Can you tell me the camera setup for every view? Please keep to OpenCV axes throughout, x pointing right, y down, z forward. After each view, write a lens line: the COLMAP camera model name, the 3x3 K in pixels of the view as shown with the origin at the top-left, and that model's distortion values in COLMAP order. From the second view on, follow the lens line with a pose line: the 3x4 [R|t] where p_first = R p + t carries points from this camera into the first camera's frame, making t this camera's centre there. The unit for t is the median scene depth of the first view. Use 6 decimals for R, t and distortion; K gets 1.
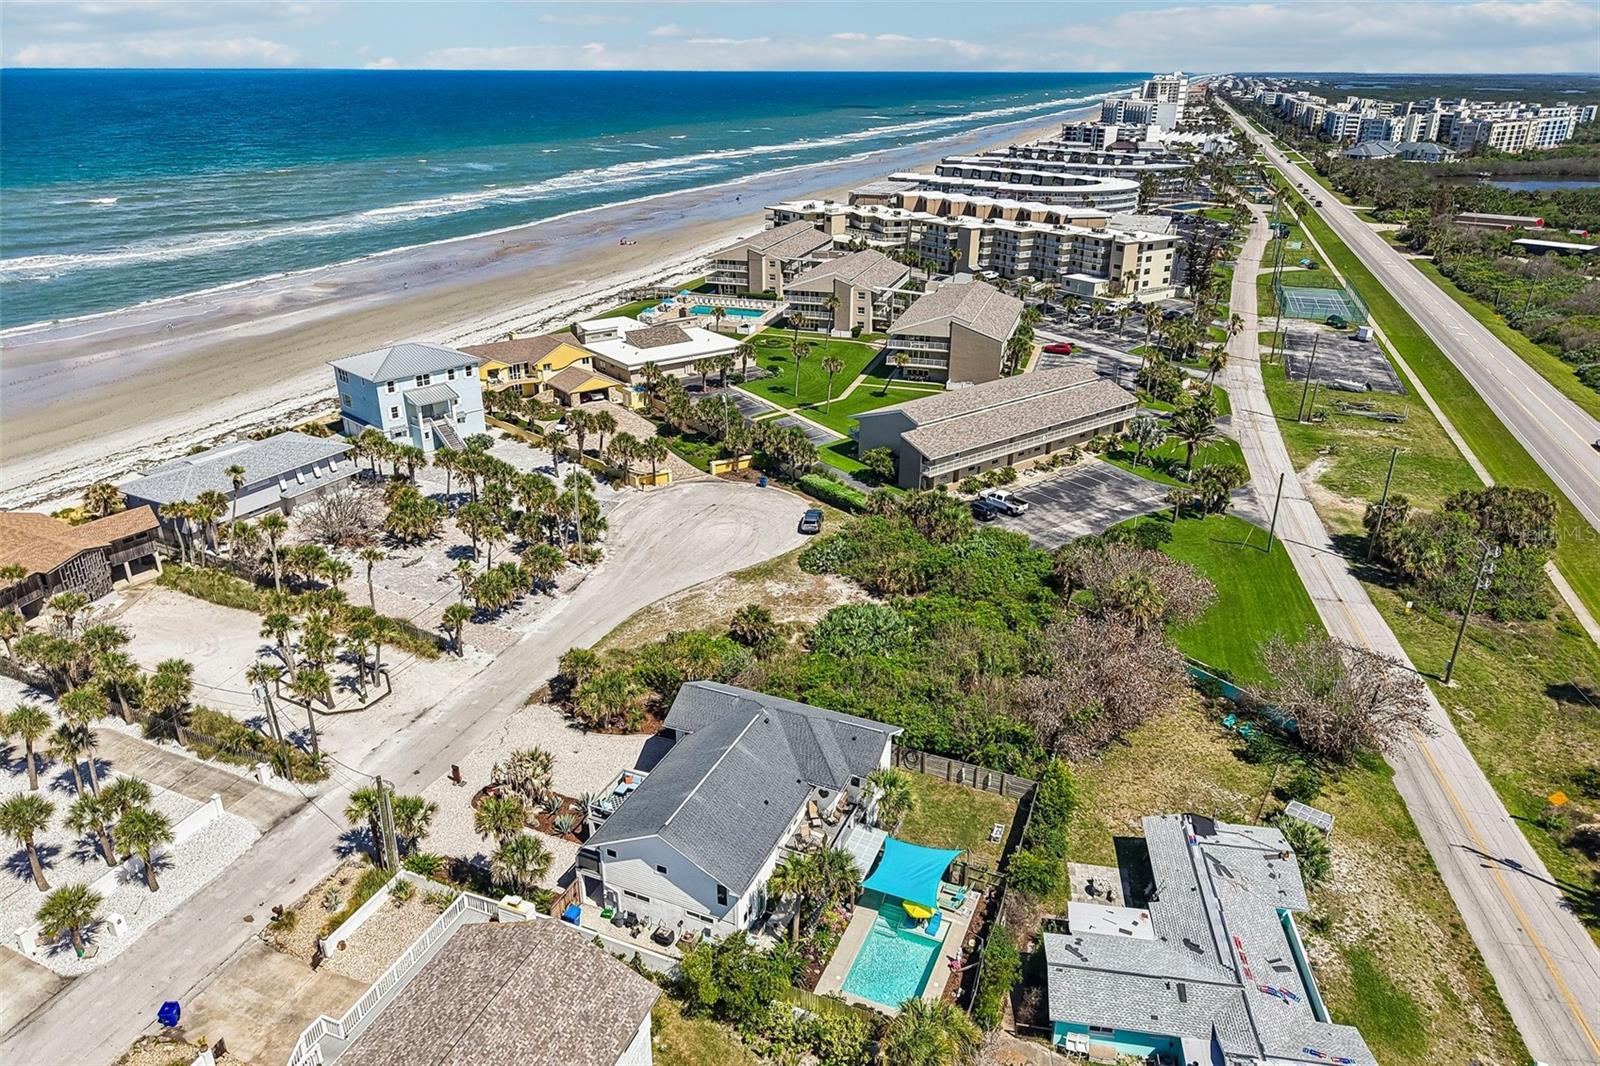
lens RADIAL K [[1079.2, 0, 800.0], [0, 1079.2, 533.0], [0, 0, 1]] dist [0.019383, -0.016921]
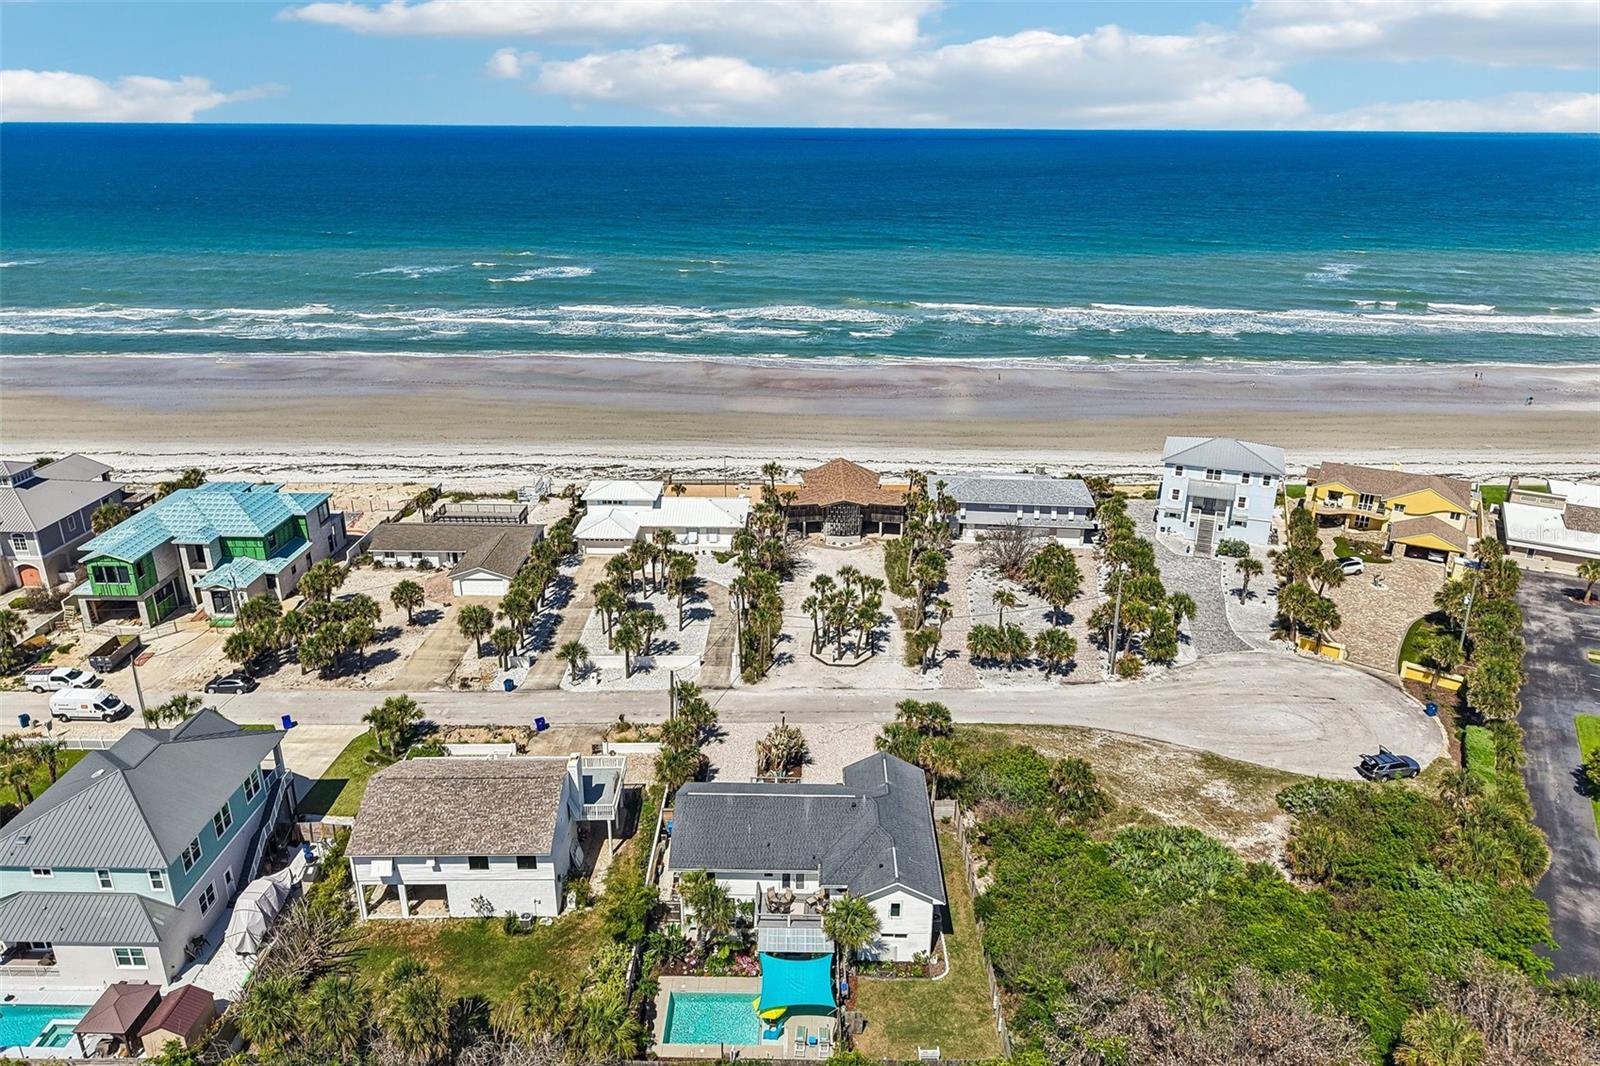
lens RADIAL K [[1092.6, 0, 800.0], [0, 1092.6, 533.0], [0, 0, 1]] dist [0.114654, -0.290431]
pose [[0.372950, 0.329394, -0.867415, 0.477534], [-0.370151, 0.910070, 0.186443, -0.153320], [0.850821, 0.251541, 0.461336, 0.207018]]
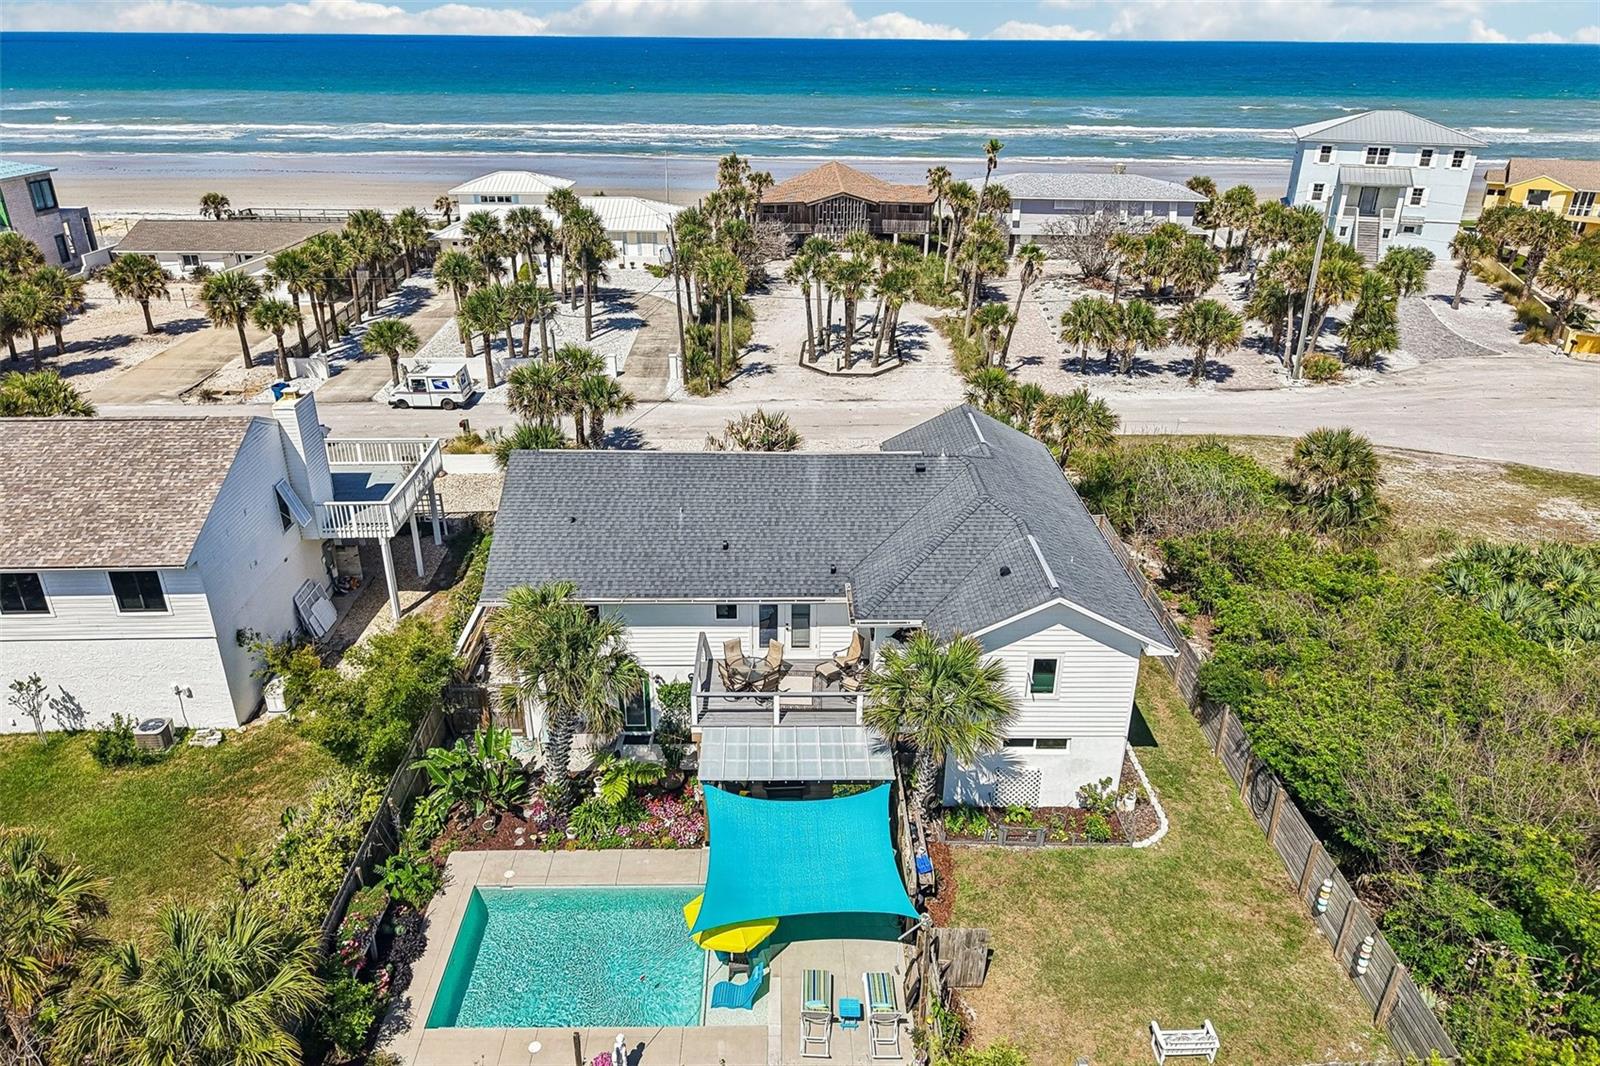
lens RADIAL K [[1079.2, 0, 800.0], [0, 1079.2, 533.0], [0, 0, 1]] dist [0.019383, -0.016921]
pose [[0.399082, 0.375042, -0.836706, 0.208046], [-0.364691, 0.902164, 0.230437, 0.062178], [0.841269, 0.213176, 0.496812, 0.411344]]
